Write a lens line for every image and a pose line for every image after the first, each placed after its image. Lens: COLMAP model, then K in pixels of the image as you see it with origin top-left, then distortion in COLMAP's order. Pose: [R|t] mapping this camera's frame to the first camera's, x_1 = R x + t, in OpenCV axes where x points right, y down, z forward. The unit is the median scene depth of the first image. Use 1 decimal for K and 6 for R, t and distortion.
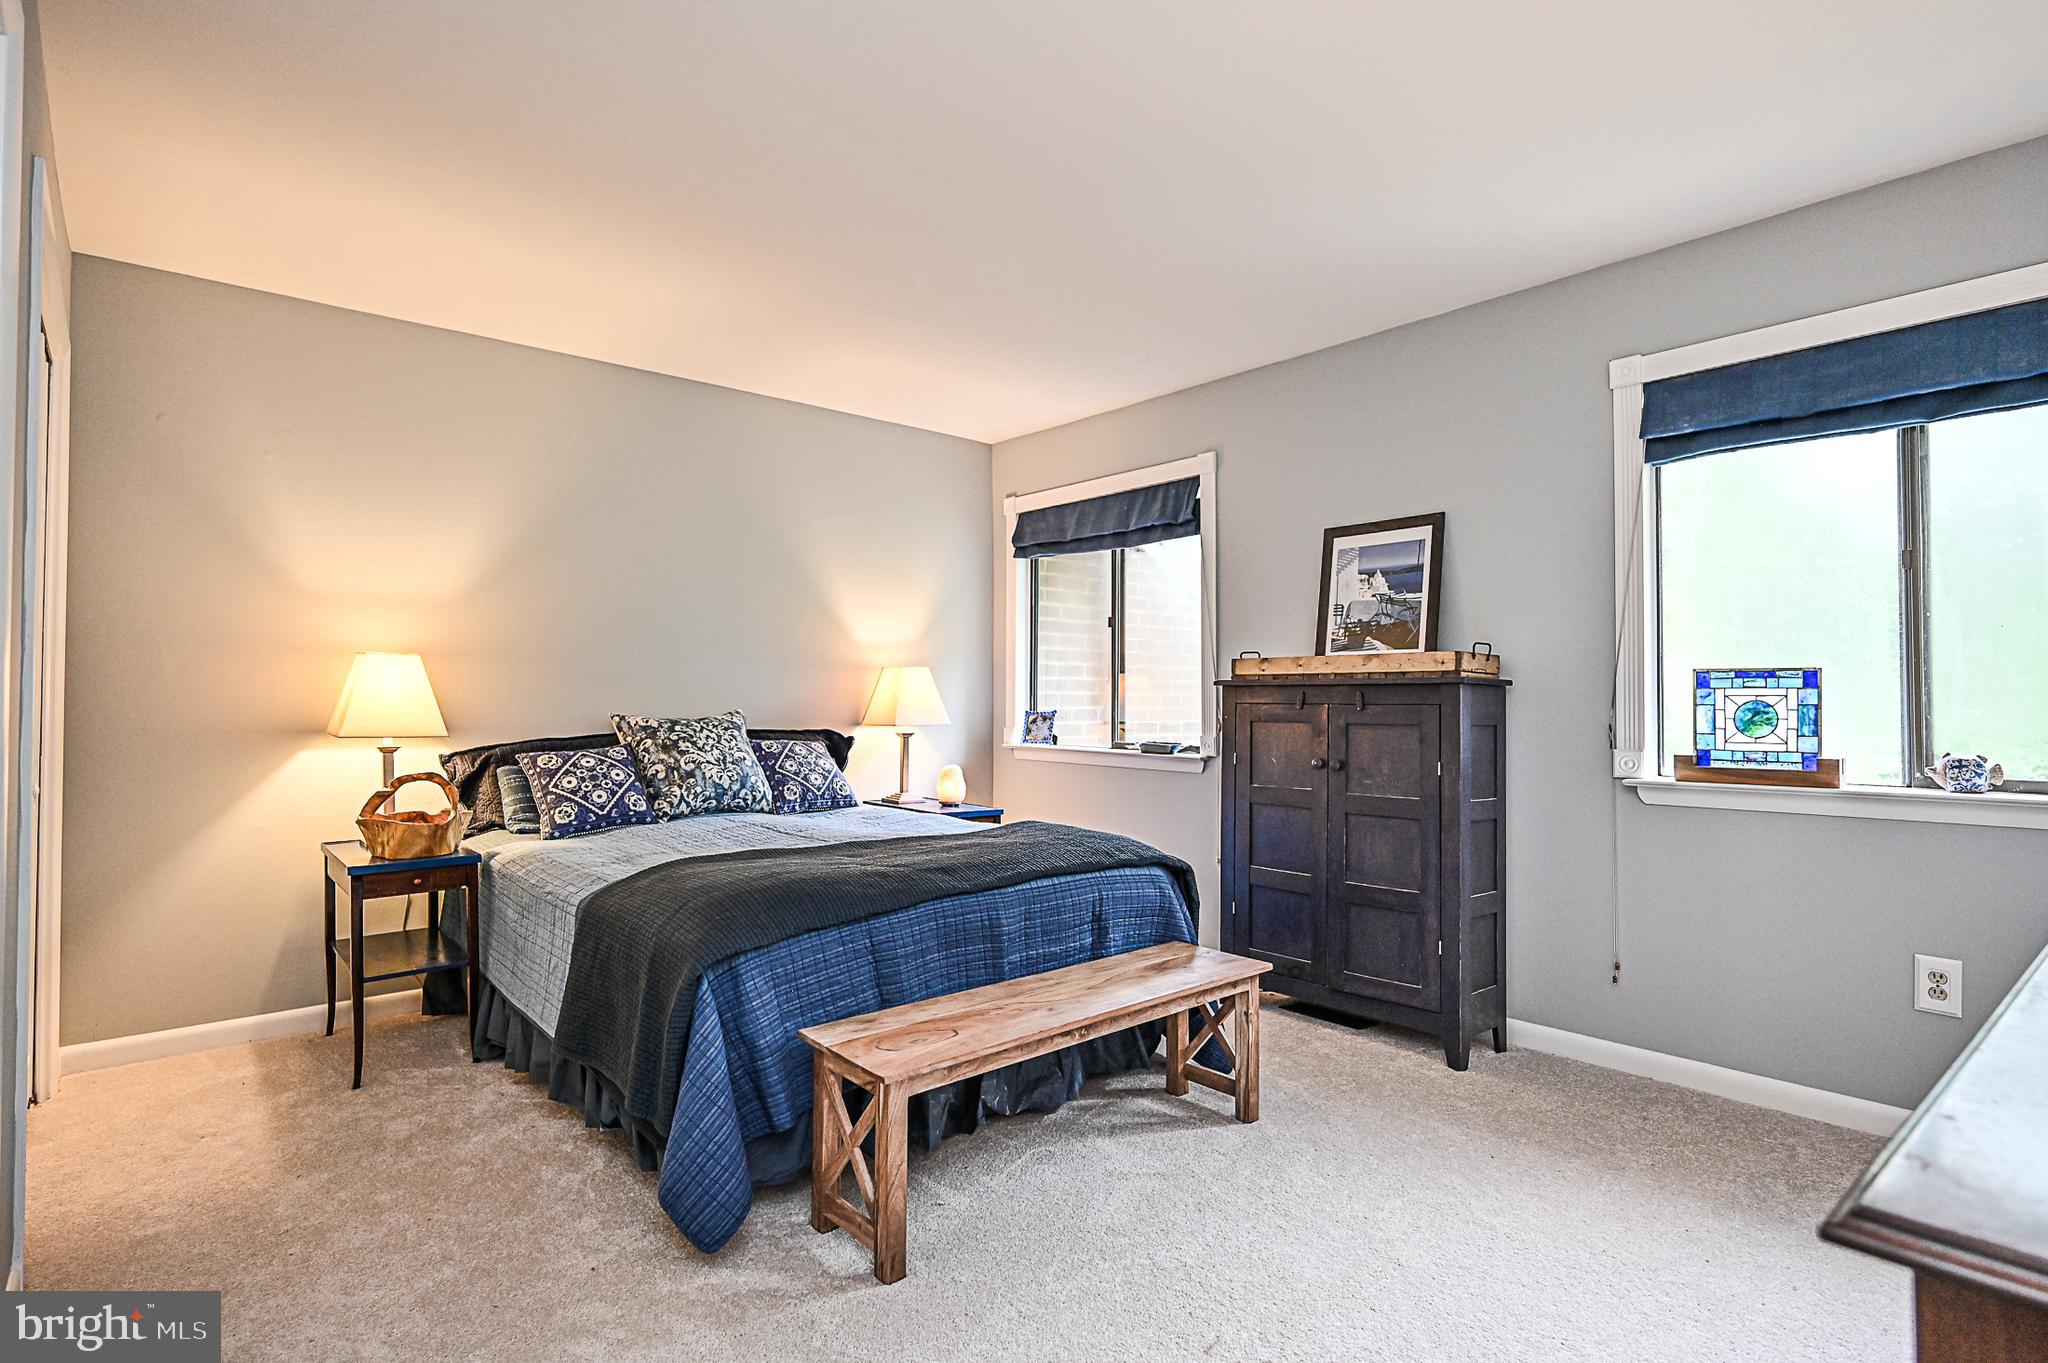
lens RADIAL K [[1051.0, 0, 1033.3], [0, 1051.0, 681.5], [0, 0, 1]] dist [-0.006295, -0.000039]
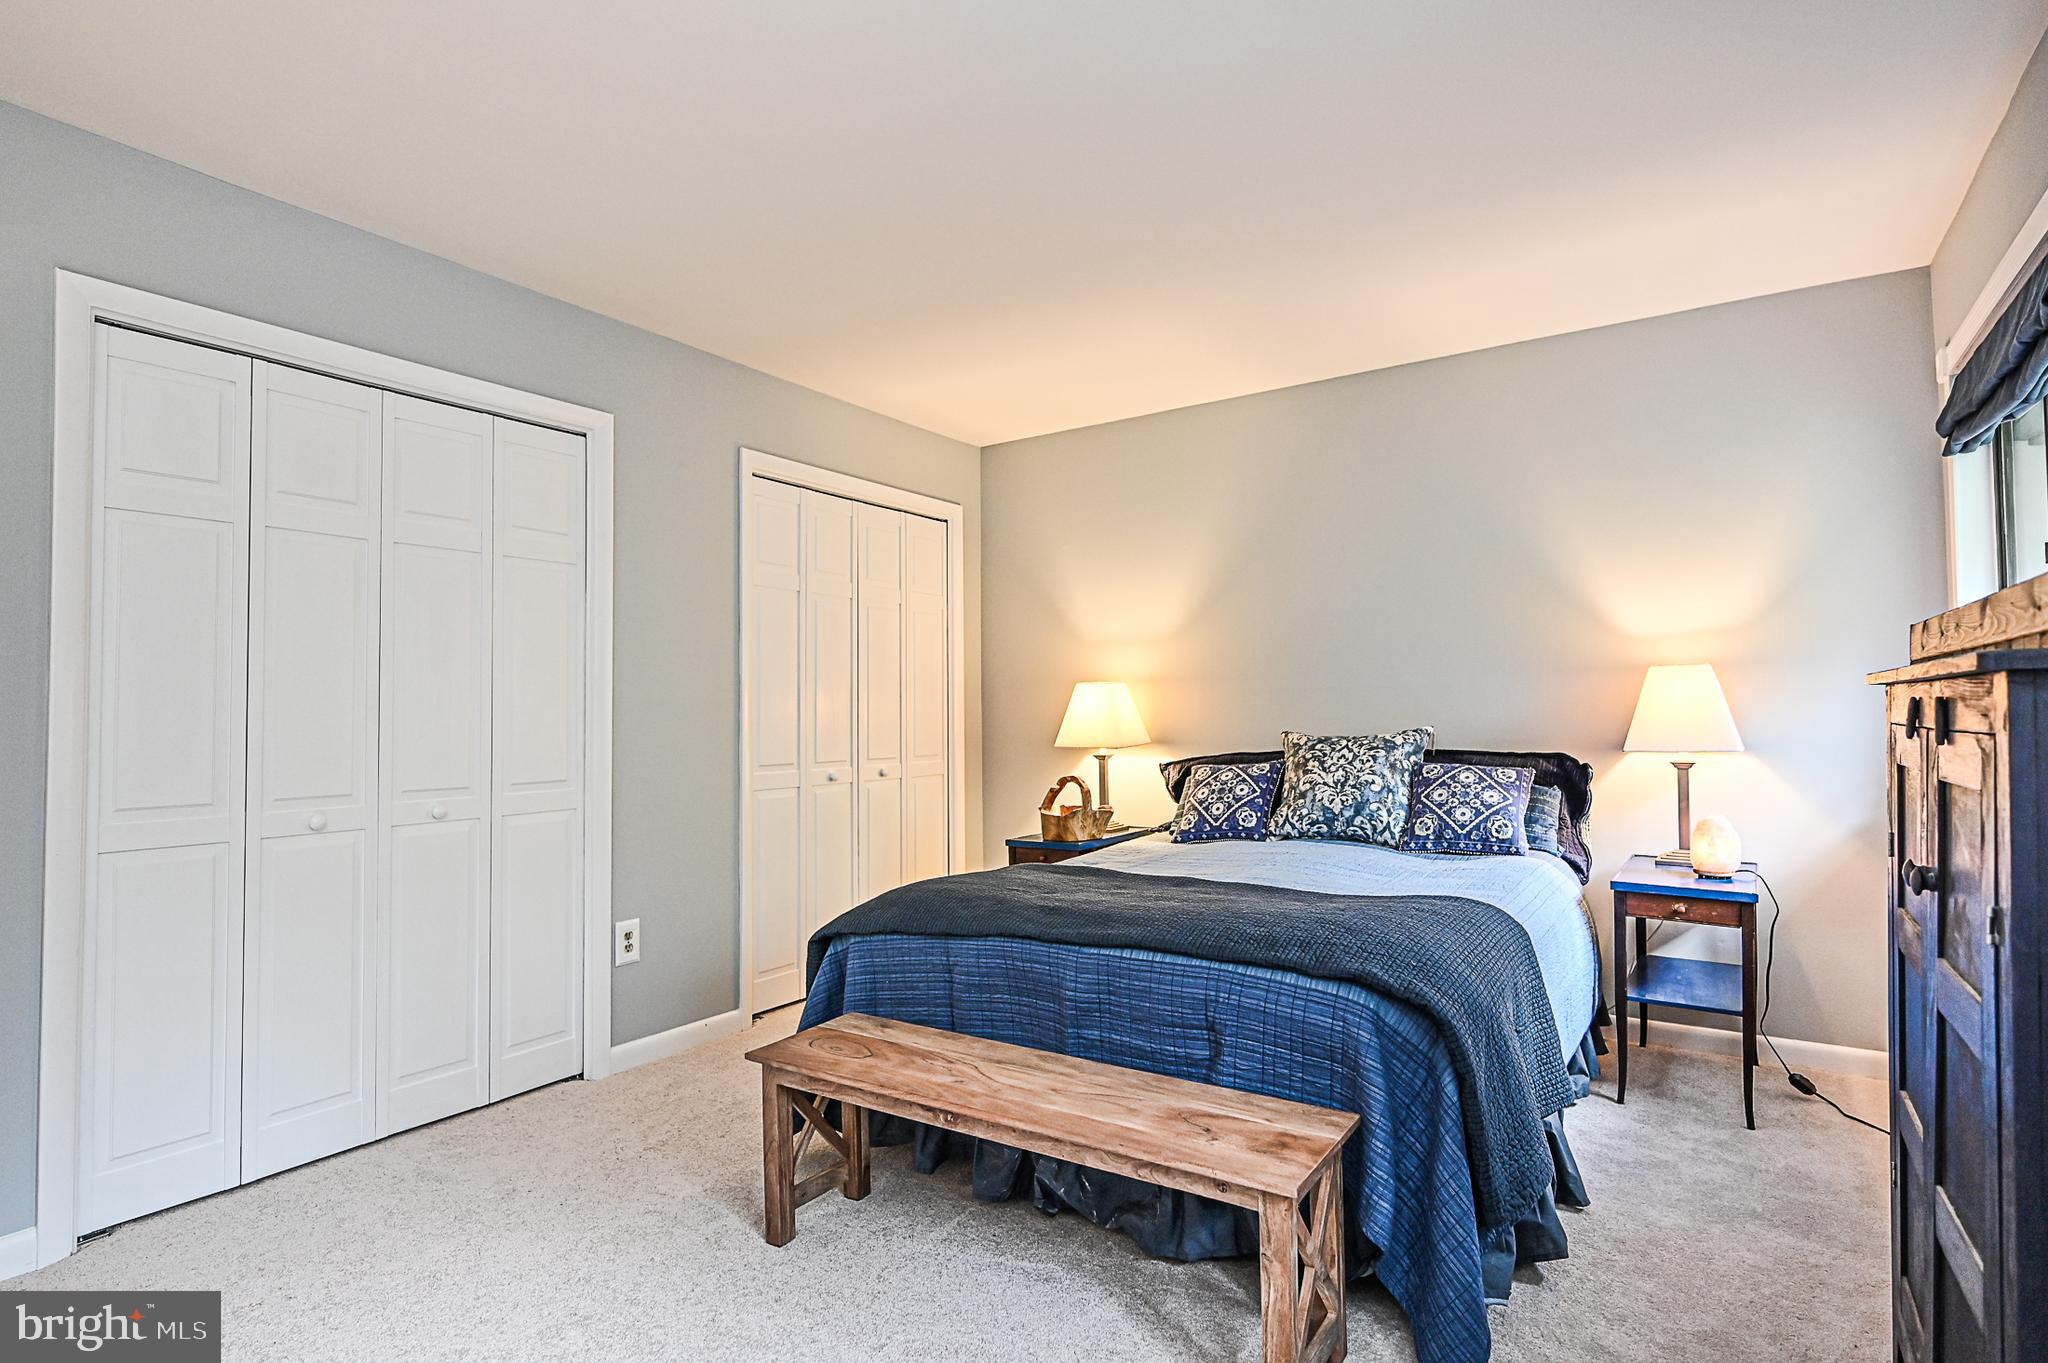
lens RADIAL K [[1051.0, 0, 1028.3], [0, 1051.0, 697.0], [0, 0, 1]] dist [-0.006295, -0.000039]
pose [[0.246873, -0.018781, -0.968866, 0.549158], [0.024430, 0.999615, -0.013152, 0.005958], [0.968740, -0.020423, 0.247237, 0.535460]]
